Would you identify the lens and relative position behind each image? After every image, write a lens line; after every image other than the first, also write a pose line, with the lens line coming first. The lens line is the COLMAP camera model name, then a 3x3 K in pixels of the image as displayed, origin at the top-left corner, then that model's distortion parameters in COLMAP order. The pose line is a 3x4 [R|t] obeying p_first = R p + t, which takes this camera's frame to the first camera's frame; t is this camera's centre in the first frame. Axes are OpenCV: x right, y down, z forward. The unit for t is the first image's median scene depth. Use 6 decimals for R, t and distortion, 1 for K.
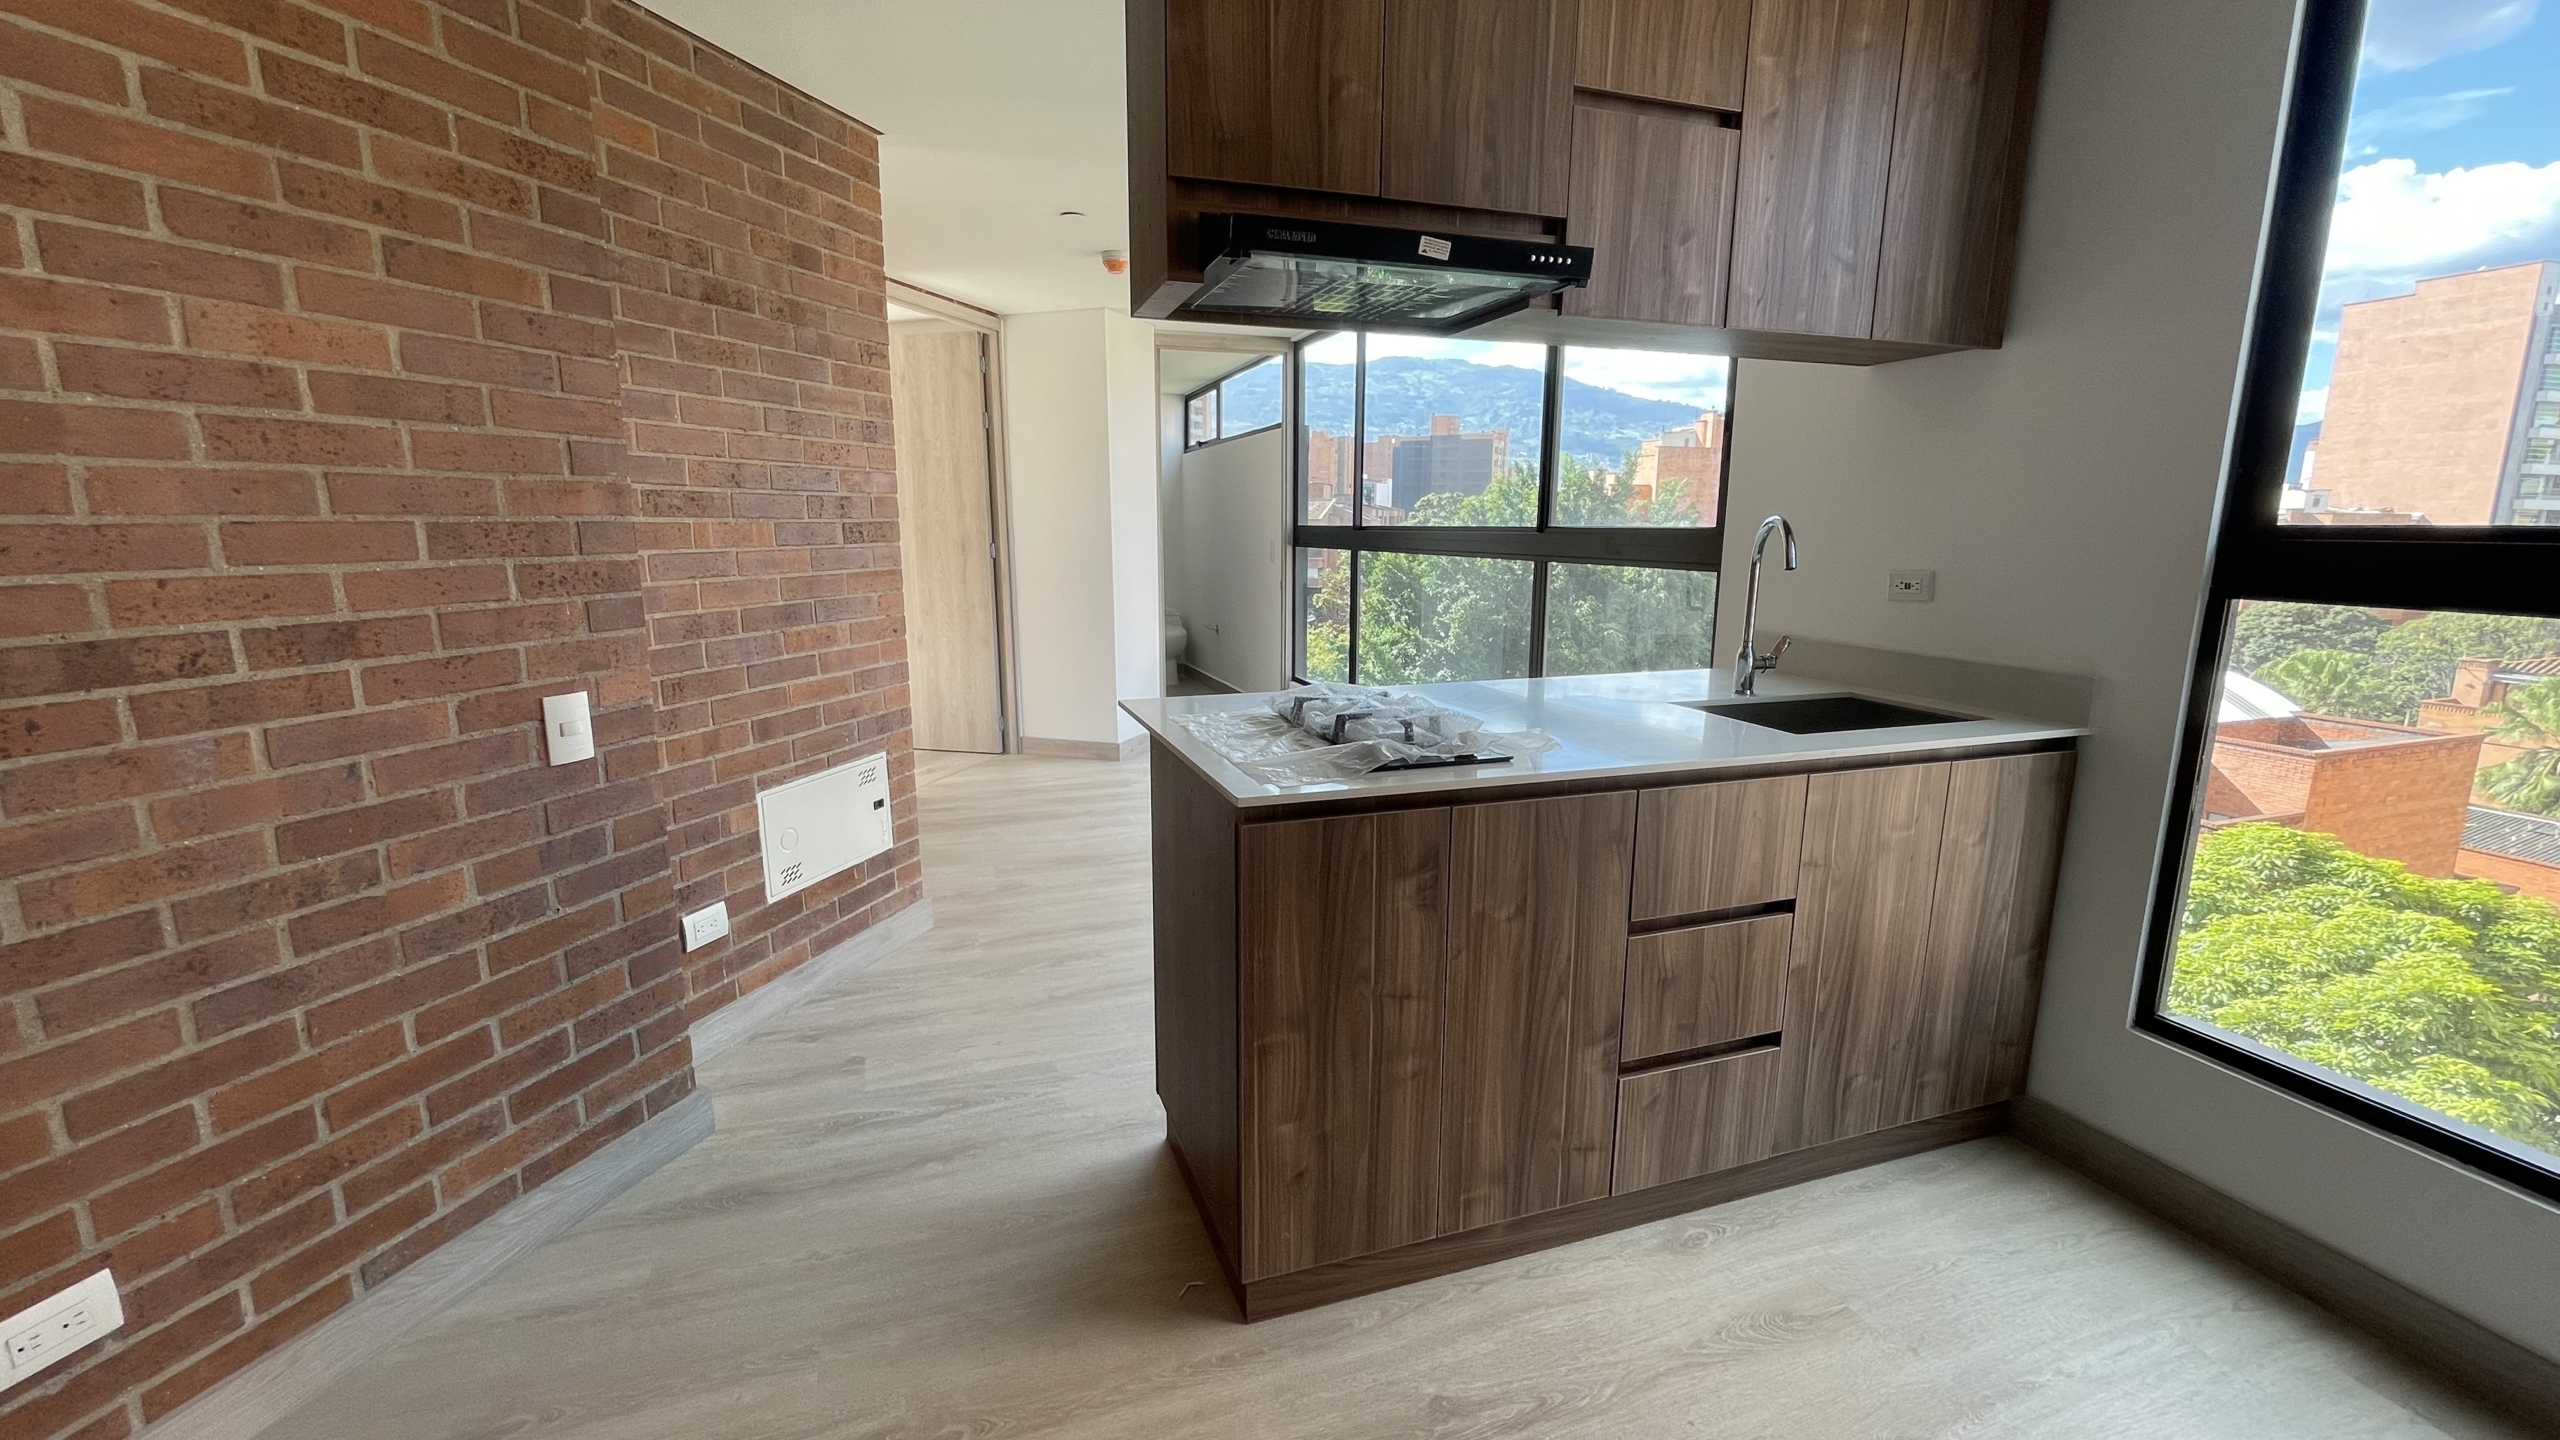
lens RADIAL K [[1050.4, 0, 1268.5], [0, 1050.4, 721.0], [0, 0, 1]] dist [0.004686, -0.005333]
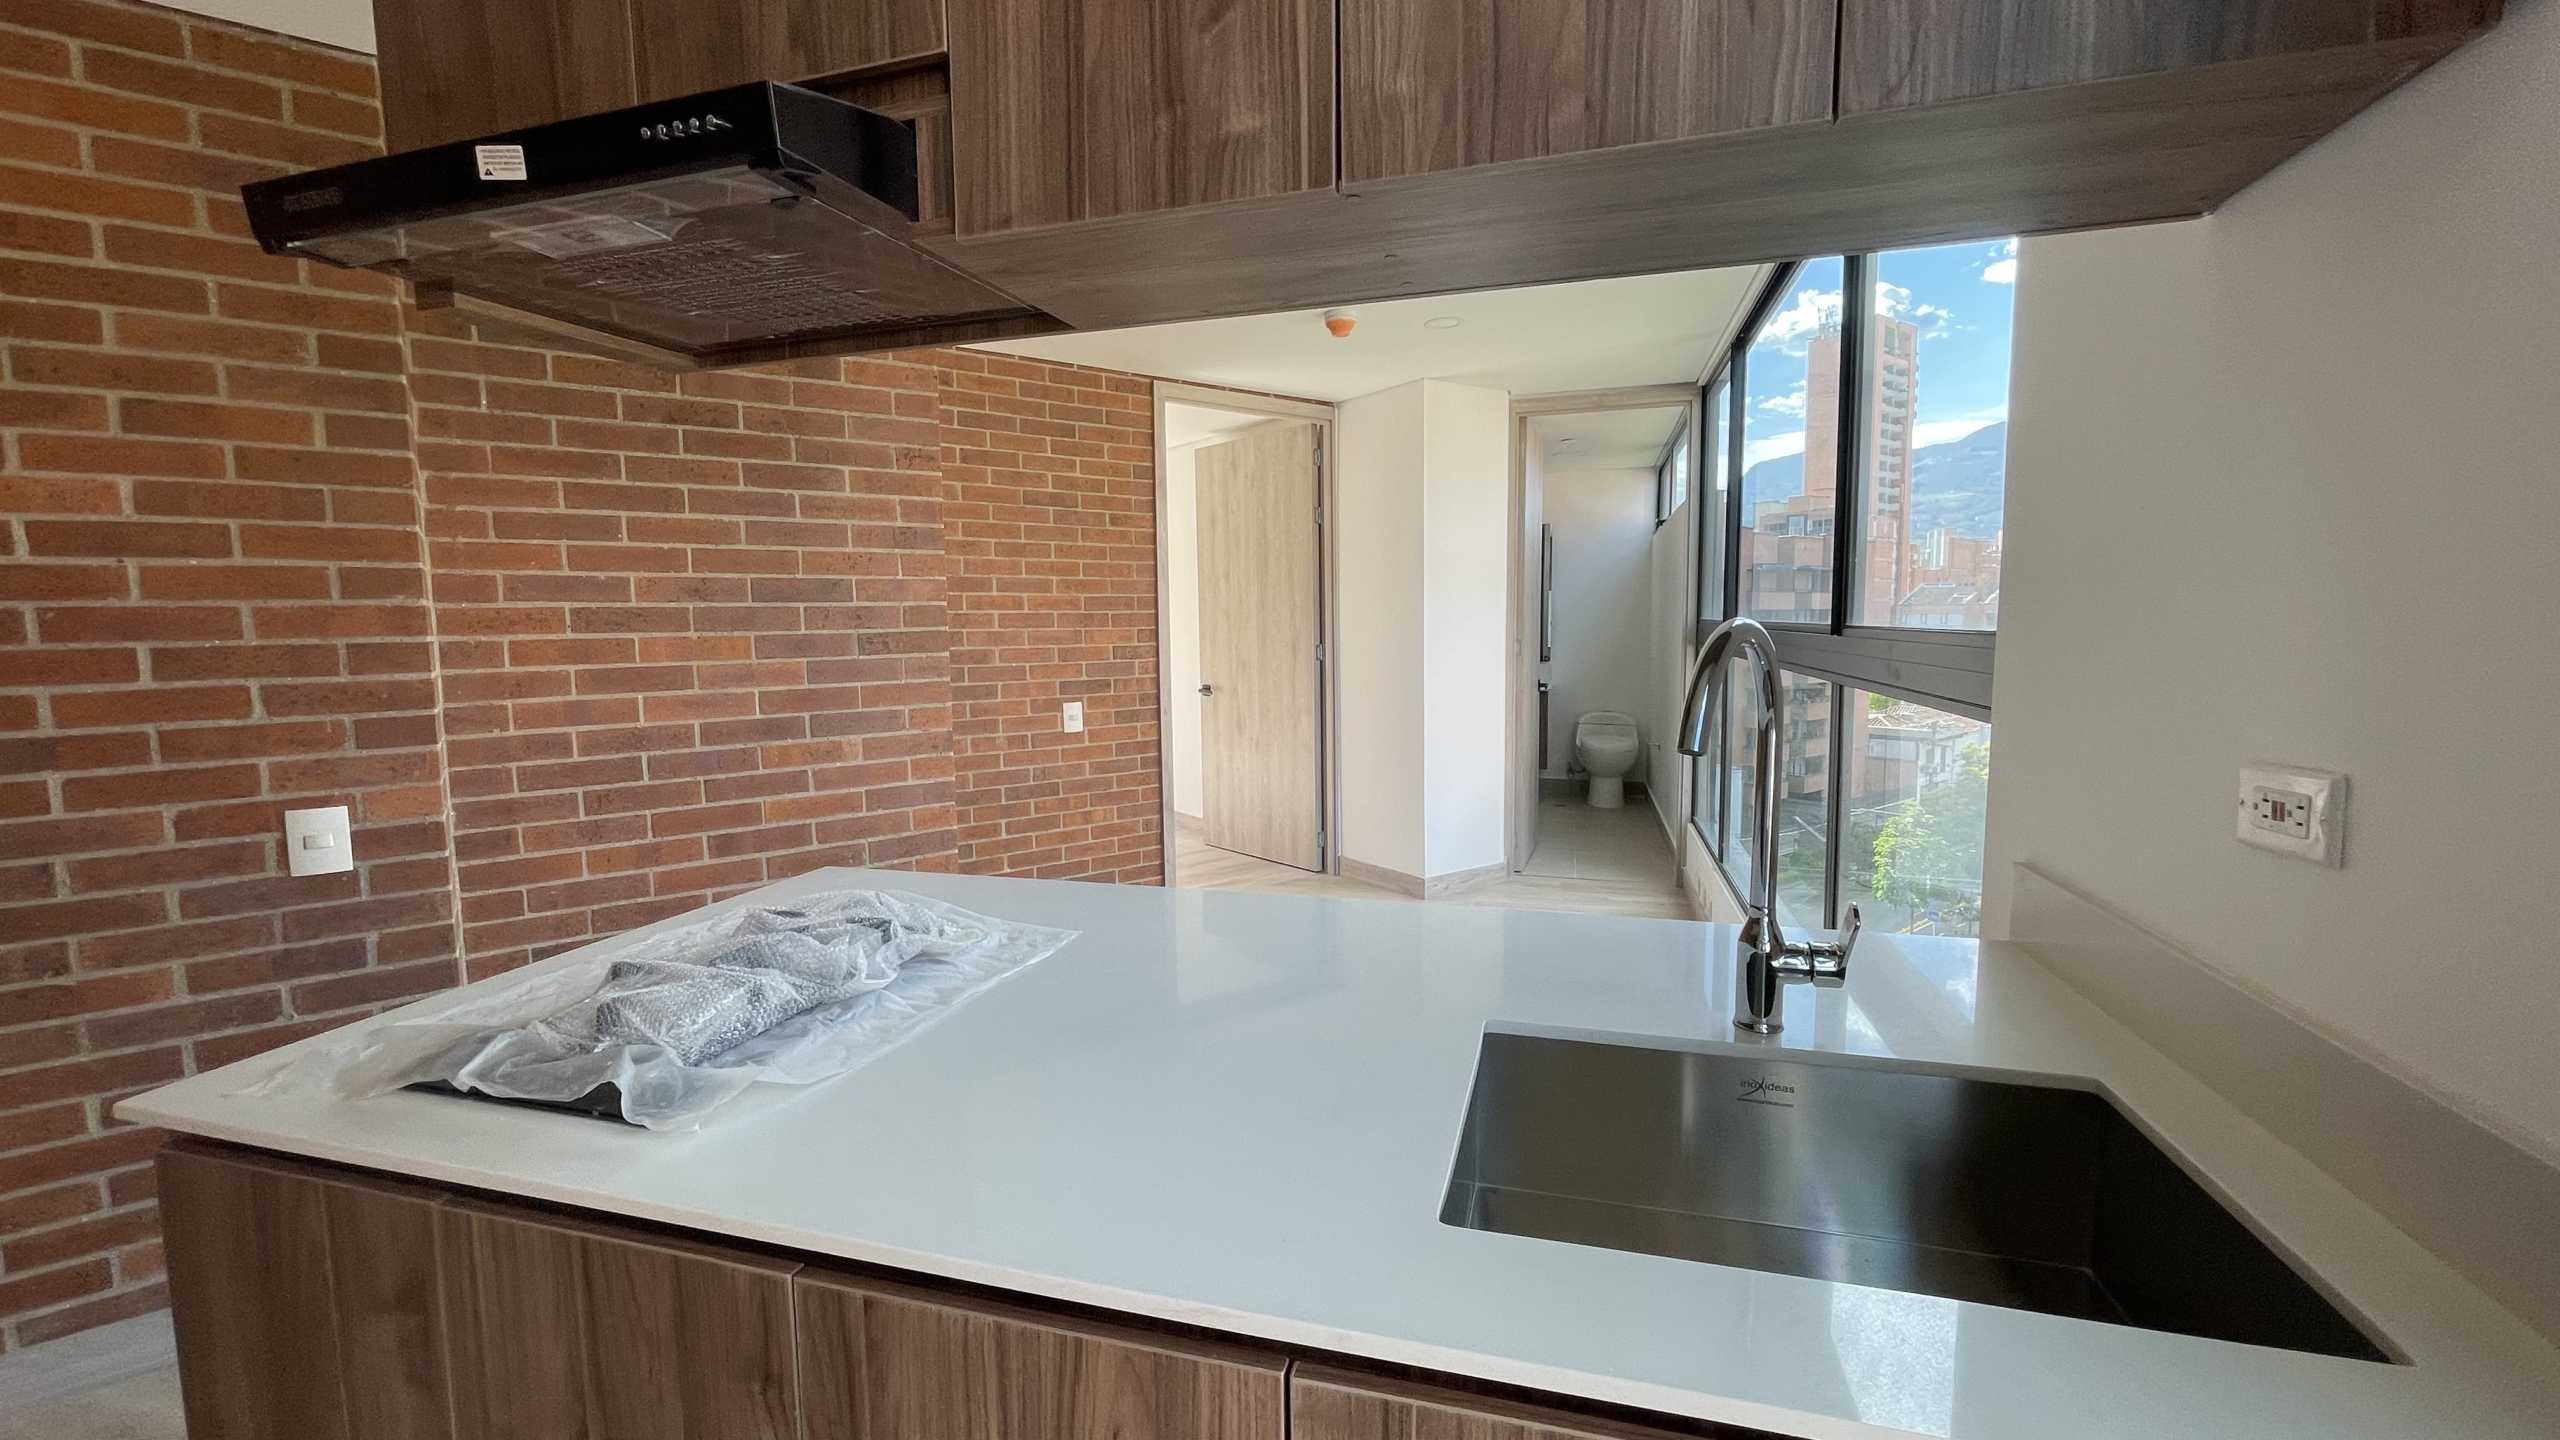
lens RADIAL K [[1041.0, 0, 1268.4], [0, 1041.0, 718.6], [0, 0, 1]] dist [-0.004771, -0.000550]
pose [[0.821094, 0.040271, -0.569371, 0.706013], [-0.089651, 0.994226, -0.058966, -0.142852], [0.563709, 0.099461, 0.819963, 0.708697]]
